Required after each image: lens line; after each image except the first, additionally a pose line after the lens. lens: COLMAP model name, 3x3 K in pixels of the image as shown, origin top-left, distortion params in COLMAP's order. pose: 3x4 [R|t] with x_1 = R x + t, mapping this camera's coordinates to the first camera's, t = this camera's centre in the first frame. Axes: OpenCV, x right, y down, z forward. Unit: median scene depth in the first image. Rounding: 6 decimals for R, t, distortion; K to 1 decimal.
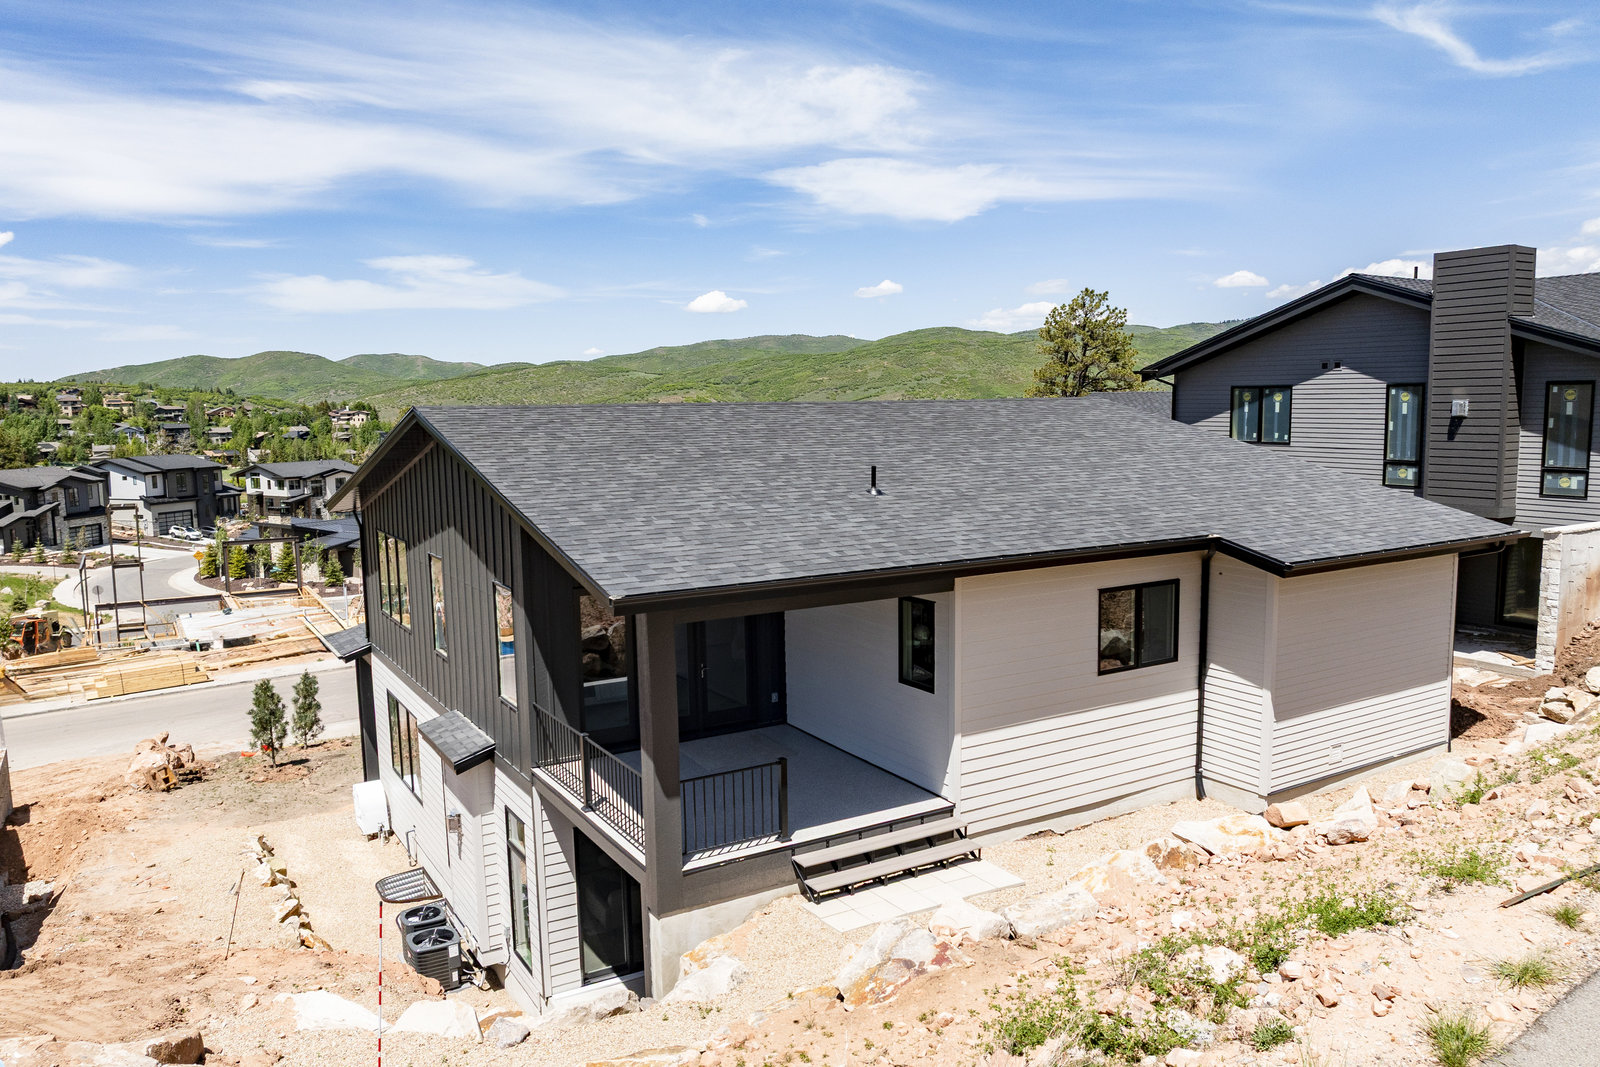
lens RADIAL K [[1210.7, 0, 873.0], [0, 1210.7, 564.3], [0, 0, 1]] dist [-0.040640, 0.002057]
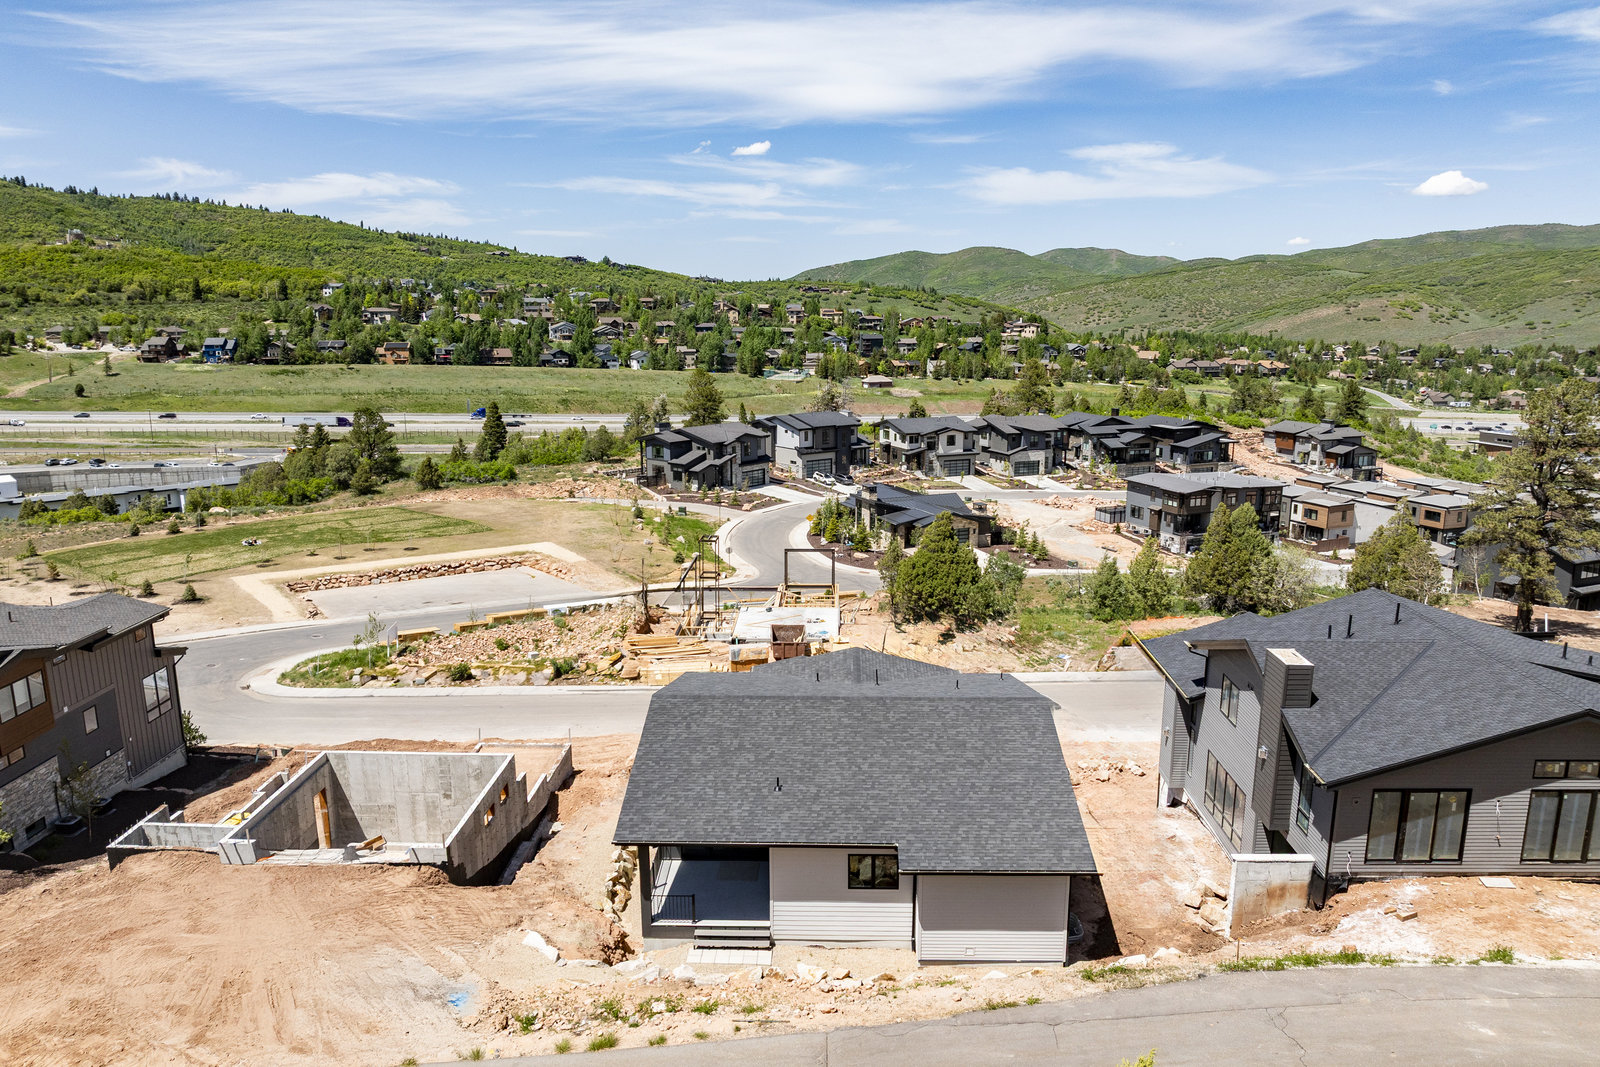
lens RADIAL K [[1235.0, 0, 811.8], [0, 1235.0, 577.7], [0, 0, 1]] dist [-0.017994, -0.025058]
pose [[0.830703, 0.136488, -0.539725, 0.128101], [-0.086891, 0.989387, 0.116465, -0.073627], [0.549893, -0.049851, 0.833746, -0.092947]]
